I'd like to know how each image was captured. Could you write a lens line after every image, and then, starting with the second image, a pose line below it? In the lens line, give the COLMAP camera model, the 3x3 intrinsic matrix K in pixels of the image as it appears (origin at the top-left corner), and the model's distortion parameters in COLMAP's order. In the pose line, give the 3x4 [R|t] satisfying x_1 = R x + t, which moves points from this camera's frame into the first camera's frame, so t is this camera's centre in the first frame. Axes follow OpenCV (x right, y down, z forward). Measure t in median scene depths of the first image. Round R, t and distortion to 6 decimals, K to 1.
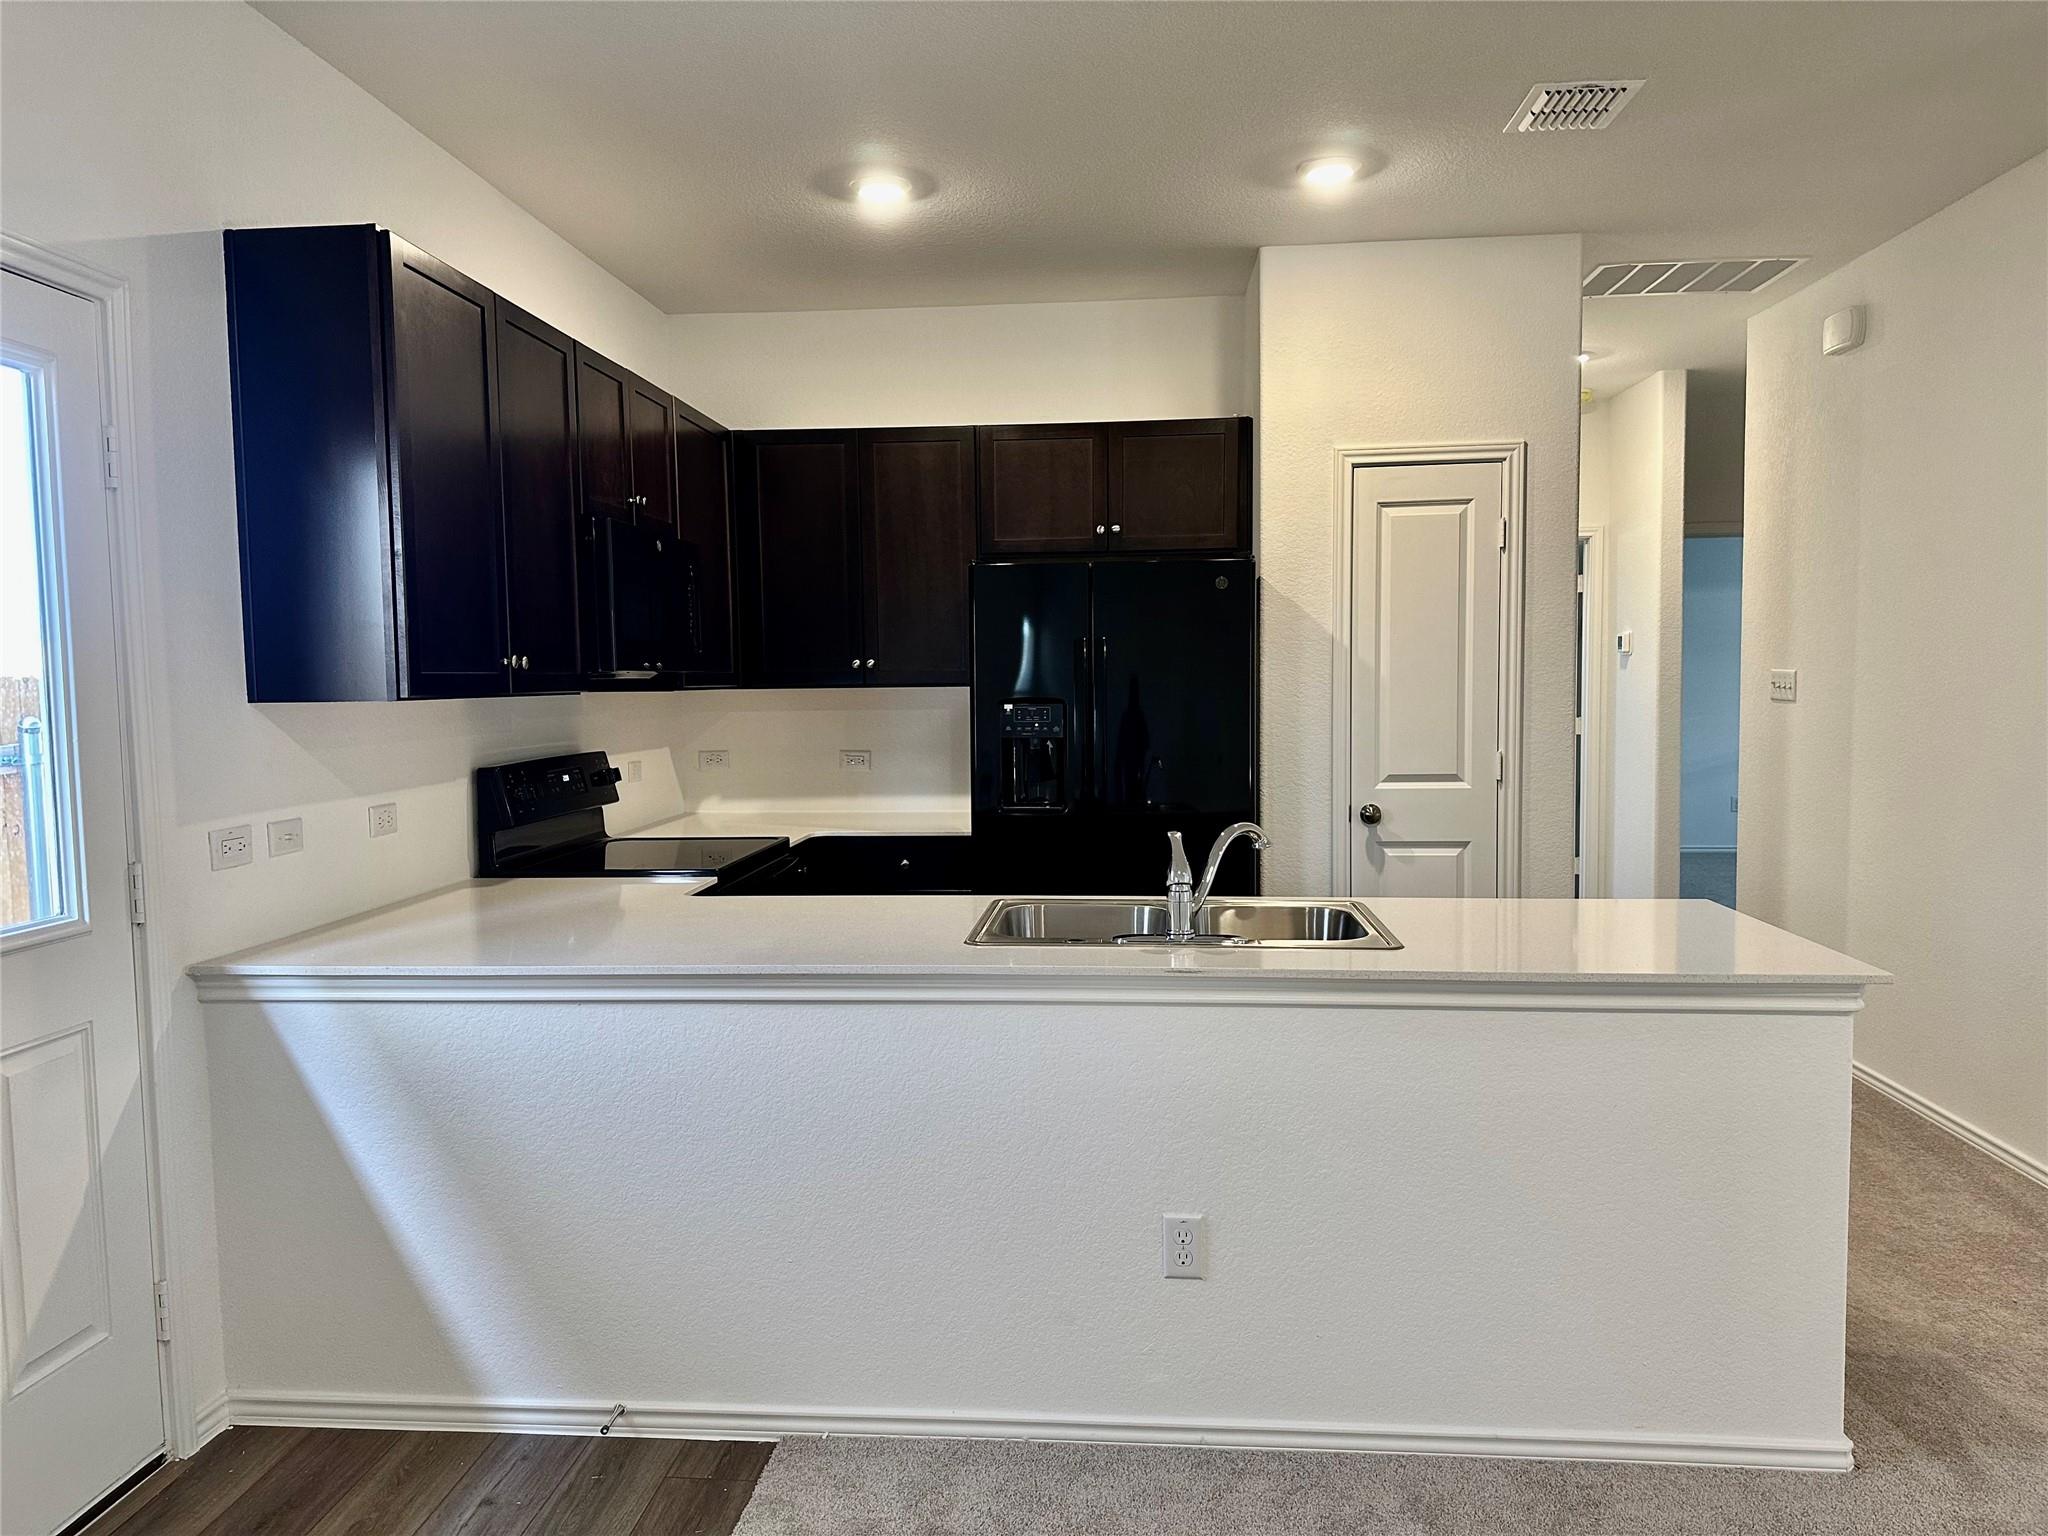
lens RADIAL K [[1425.6, 0, 1011.4], [0, 1425.6, 776.2], [0, 0, 1]] dist [0.110302, -0.143977]
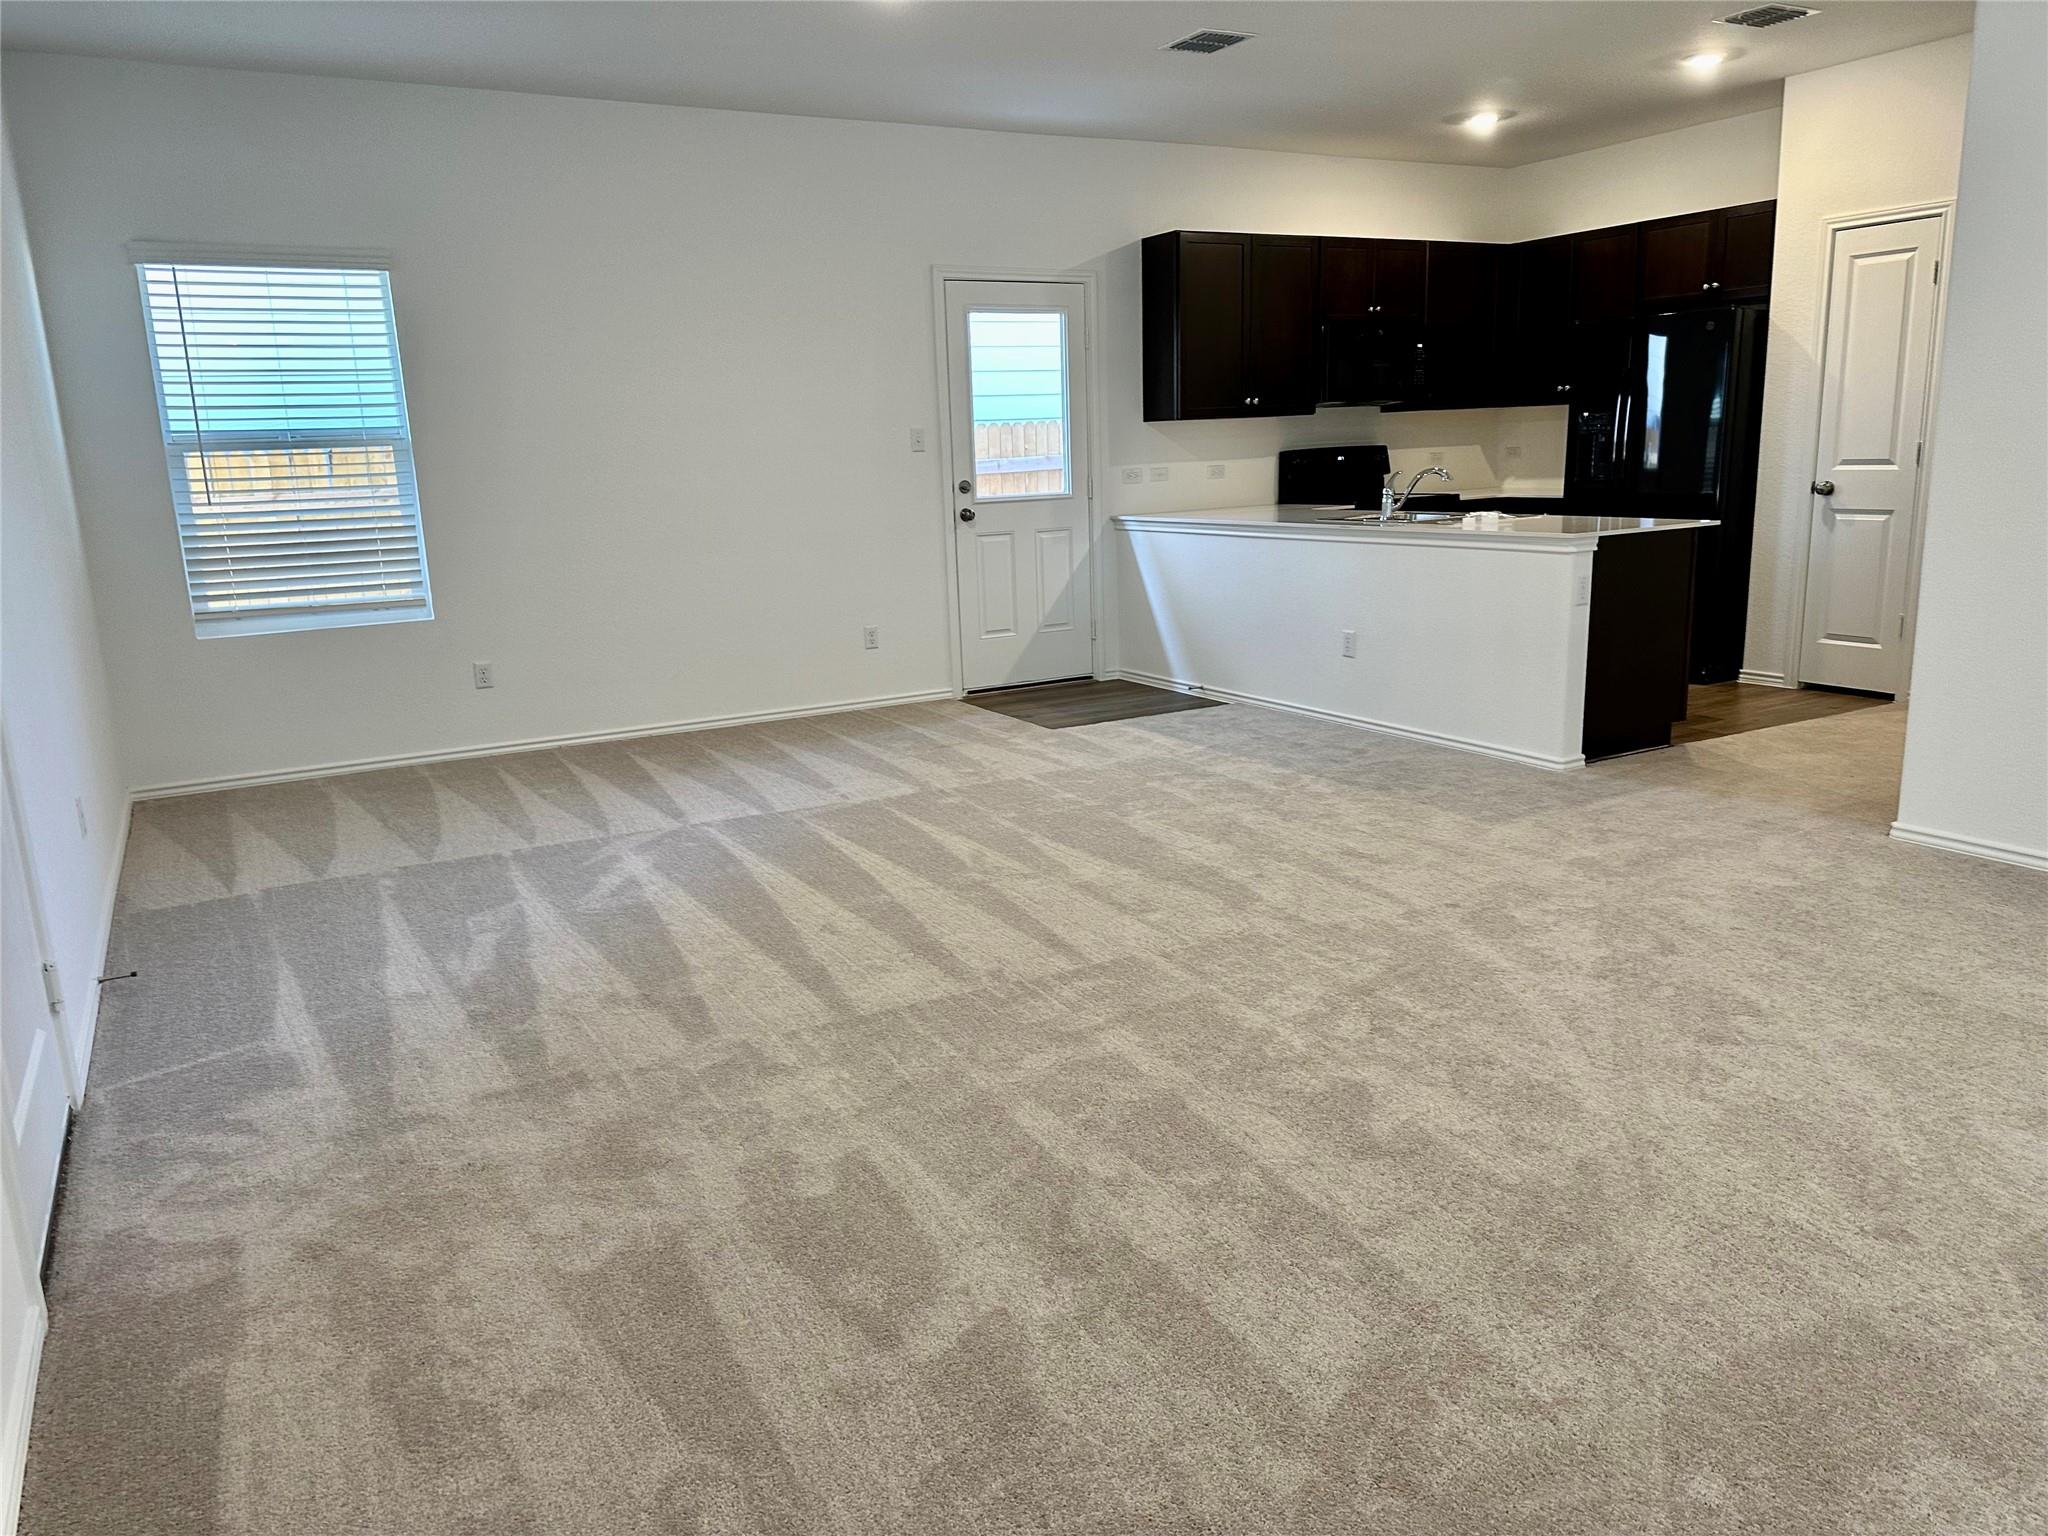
lens RADIAL K [[1435.1, 0, 1019.4], [0, 1435.1, 763.7], [0, 0, 1]] dist [0.036228, -0.045356]
pose [[0.574036, 0.170907, -0.800796, 0.988885], [-0.028304, 0.981532, 0.189191, 0.046233], [0.818341, -0.085937, 0.568272, -0.470424]]
